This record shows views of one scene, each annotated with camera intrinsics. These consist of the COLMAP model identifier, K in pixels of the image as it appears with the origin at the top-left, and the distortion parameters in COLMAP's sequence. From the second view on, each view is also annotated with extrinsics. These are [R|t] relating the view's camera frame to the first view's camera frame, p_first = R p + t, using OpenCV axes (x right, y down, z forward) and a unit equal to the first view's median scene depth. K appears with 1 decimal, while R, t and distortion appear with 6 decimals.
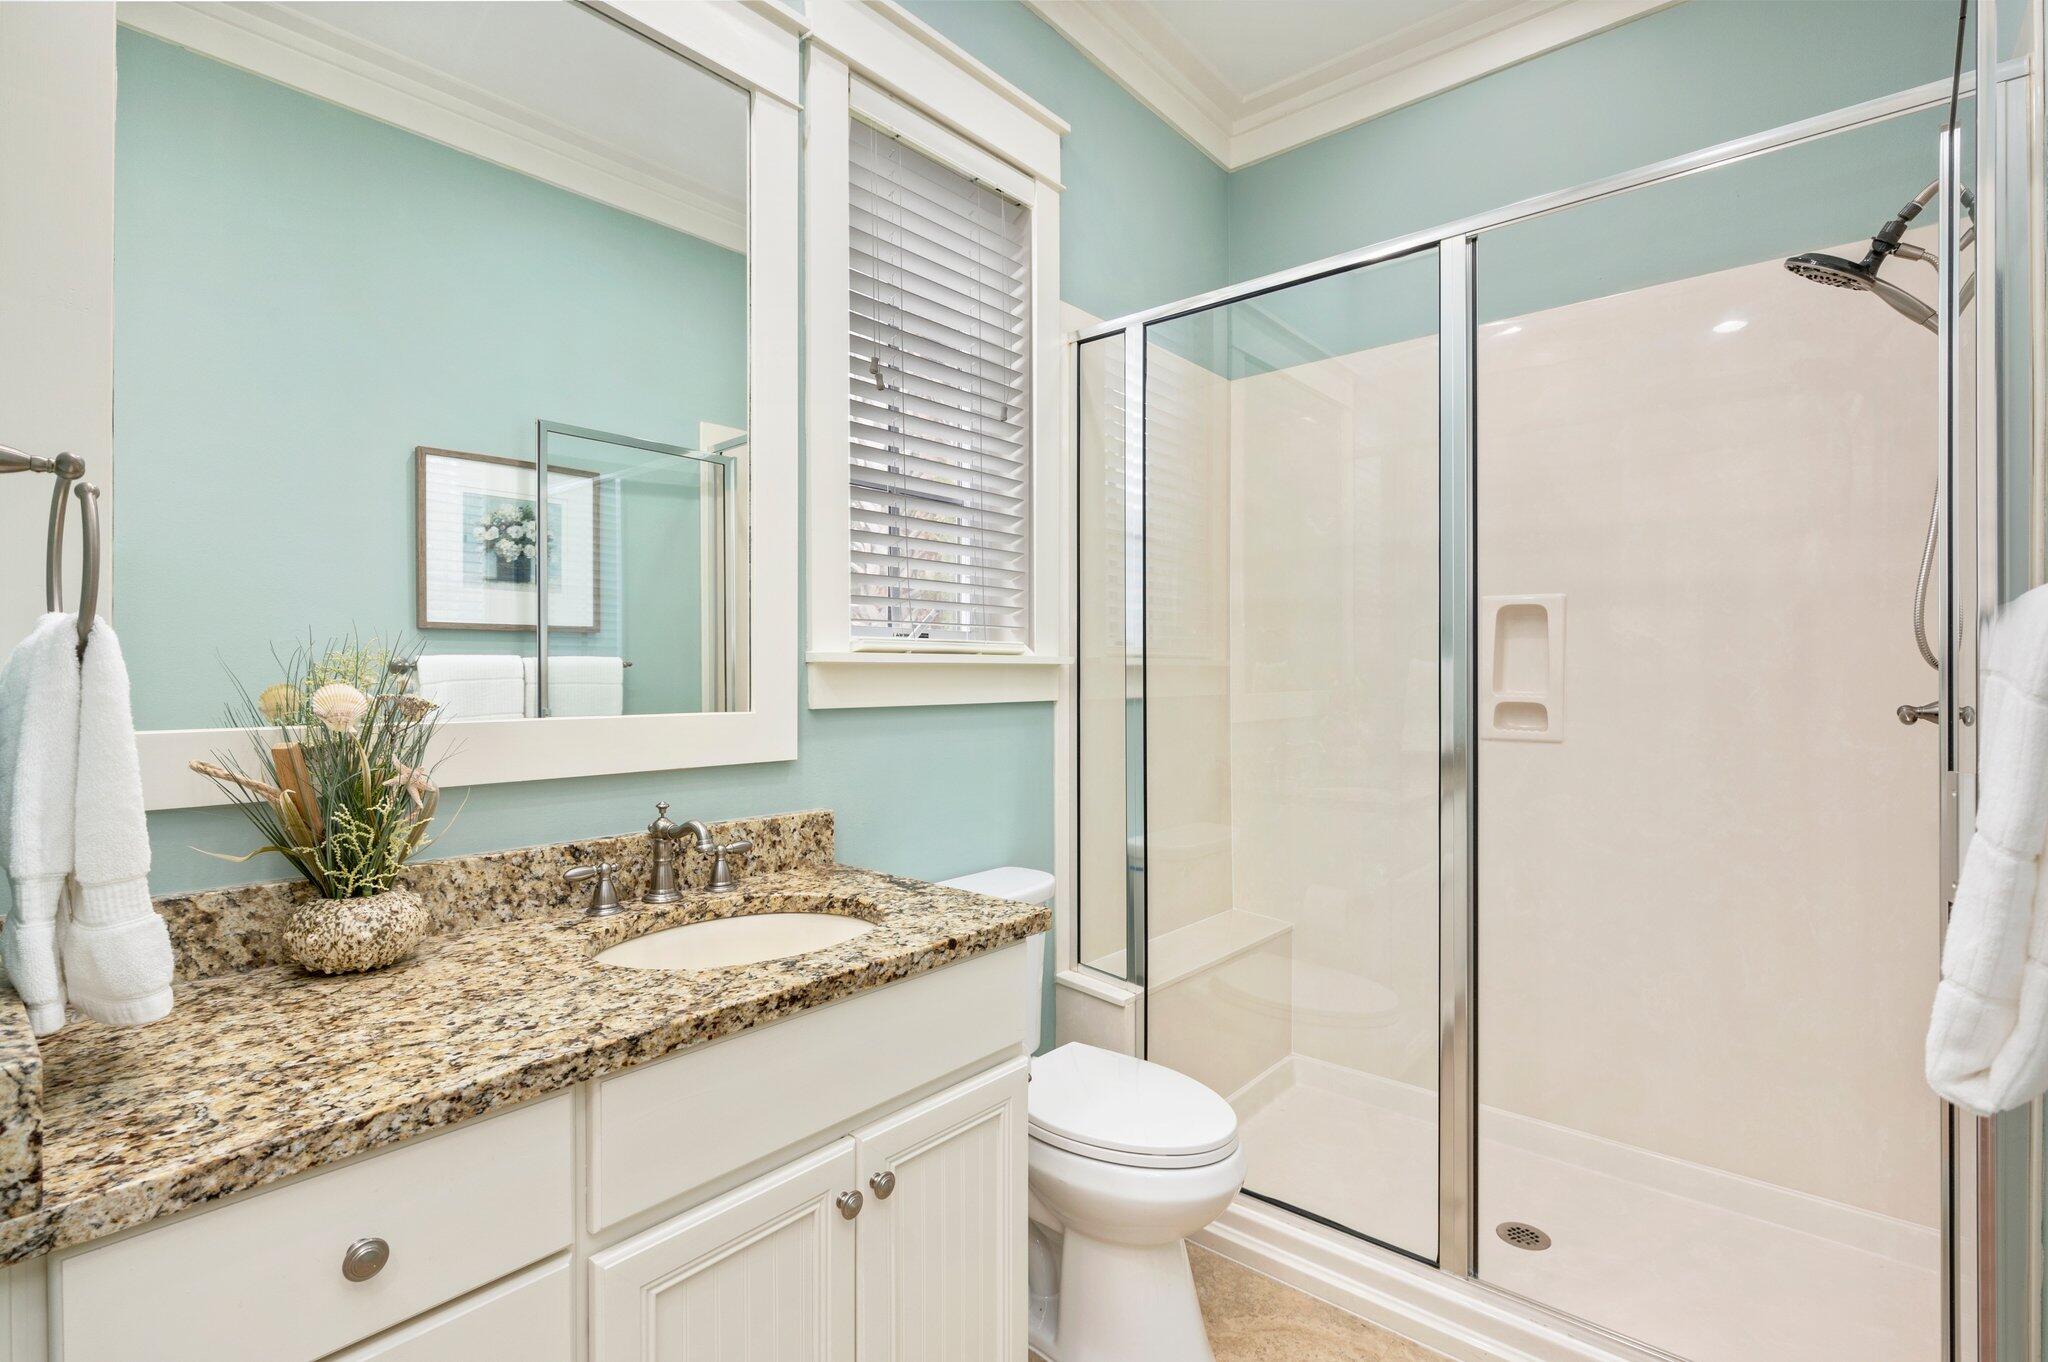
lens RADIAL K [[947.5, 0, 1024.8], [0, 947.5, 680.6], [0, 0, 1]] dist [-0.001968, -0.000374]
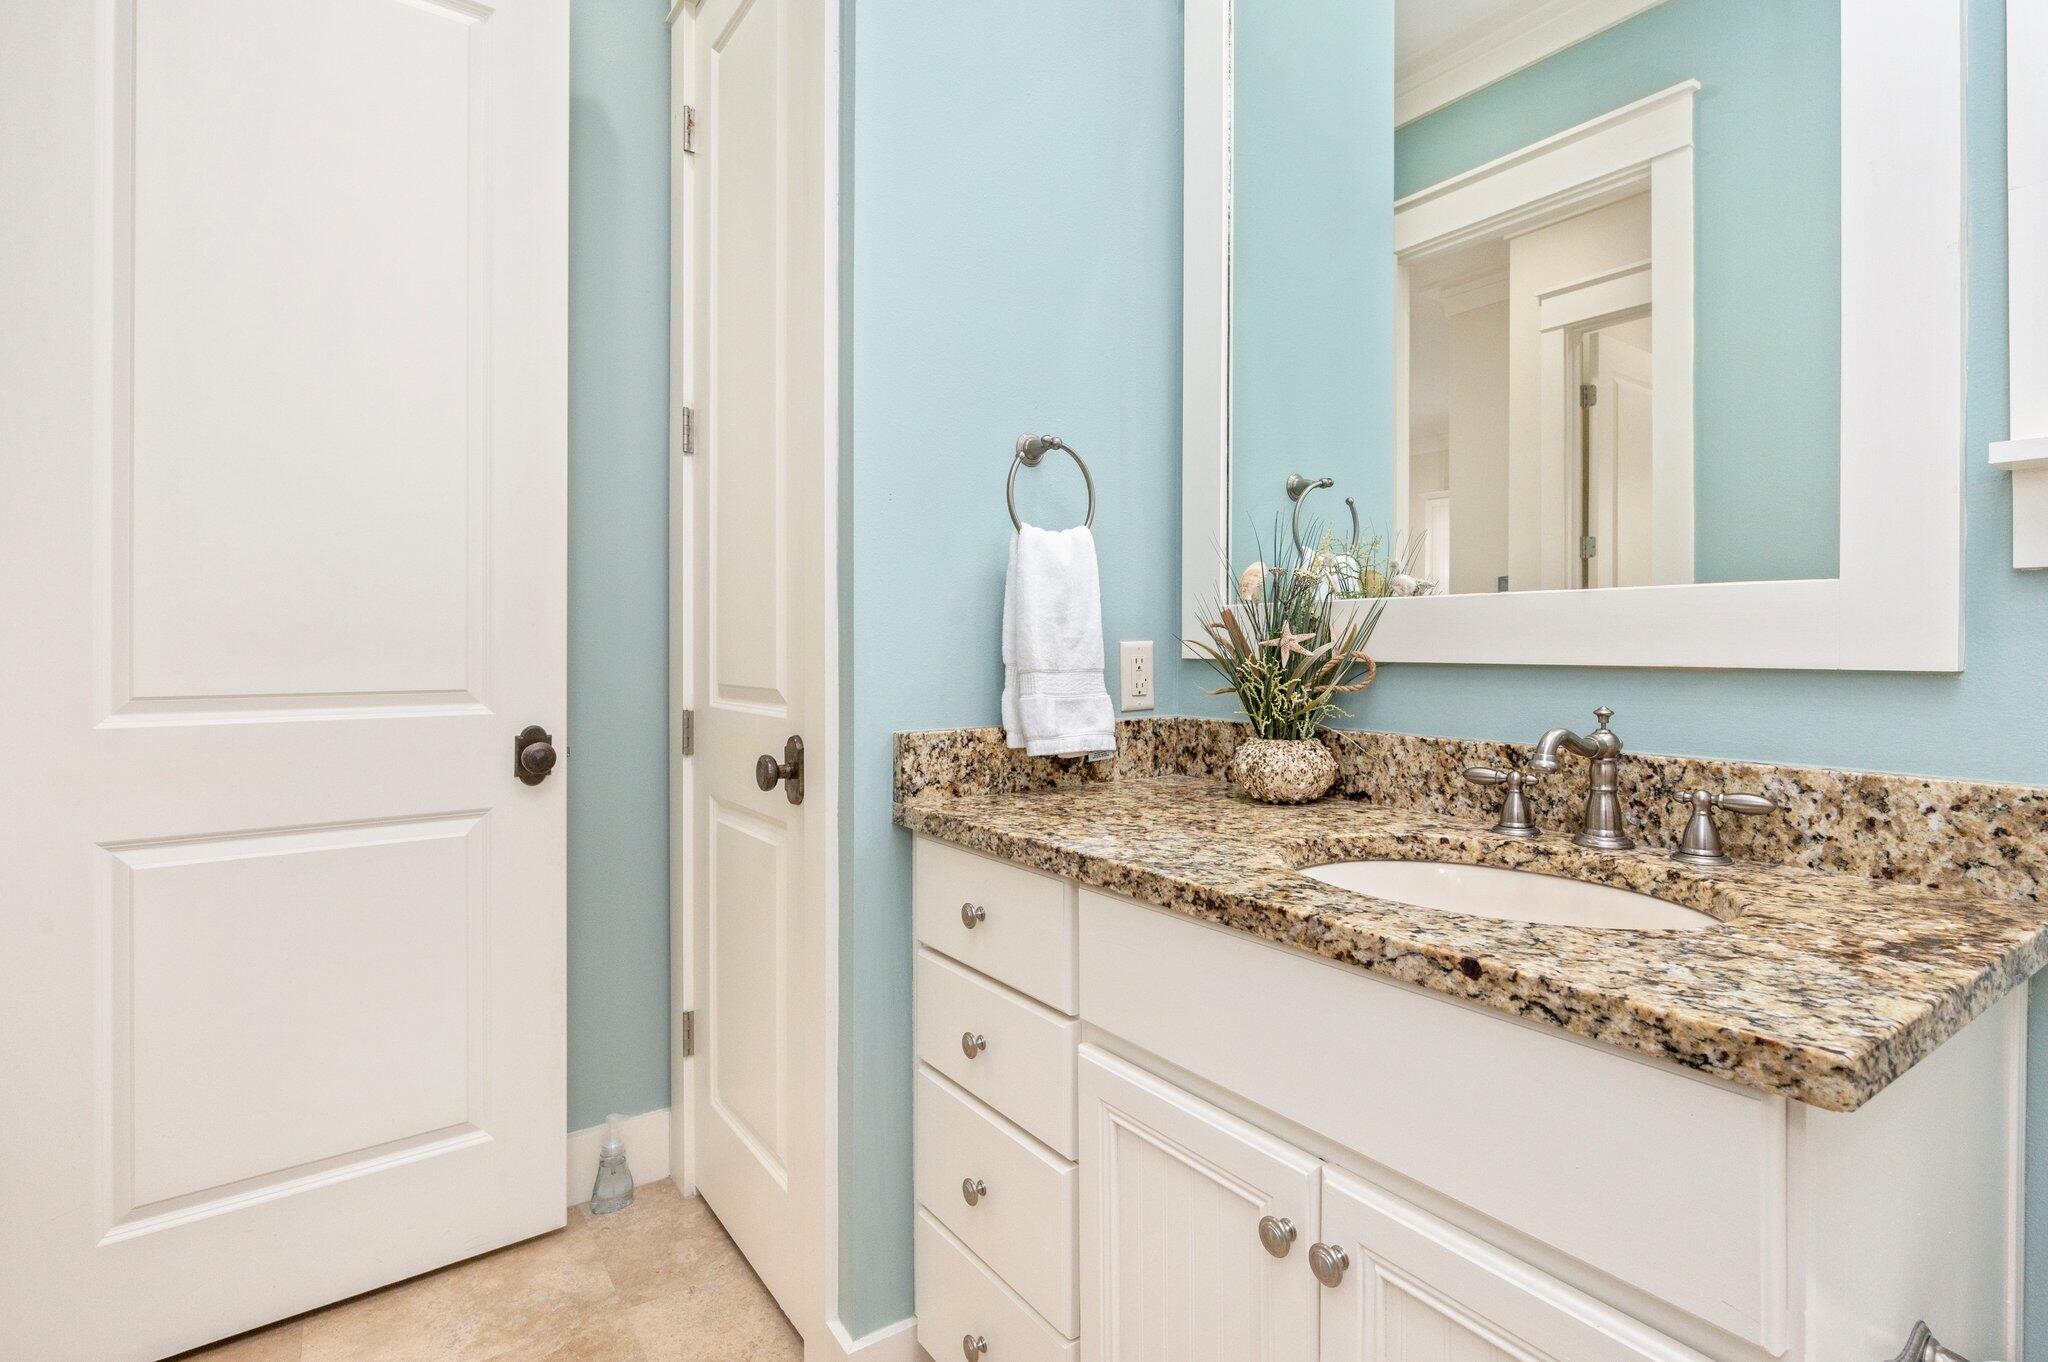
lens RADIAL K [[975.6, 0, 972.3], [0, 975.6, 645.3], [0, 0, 1]] dist [0.003204, 0.000715]
pose [[-0.260605, 0.004659, -0.965434, 0.489126], [-0.005349, 0.999966, 0.006270, 0.088335], [0.965431, 0.006798, -0.260571, 0.811000]]
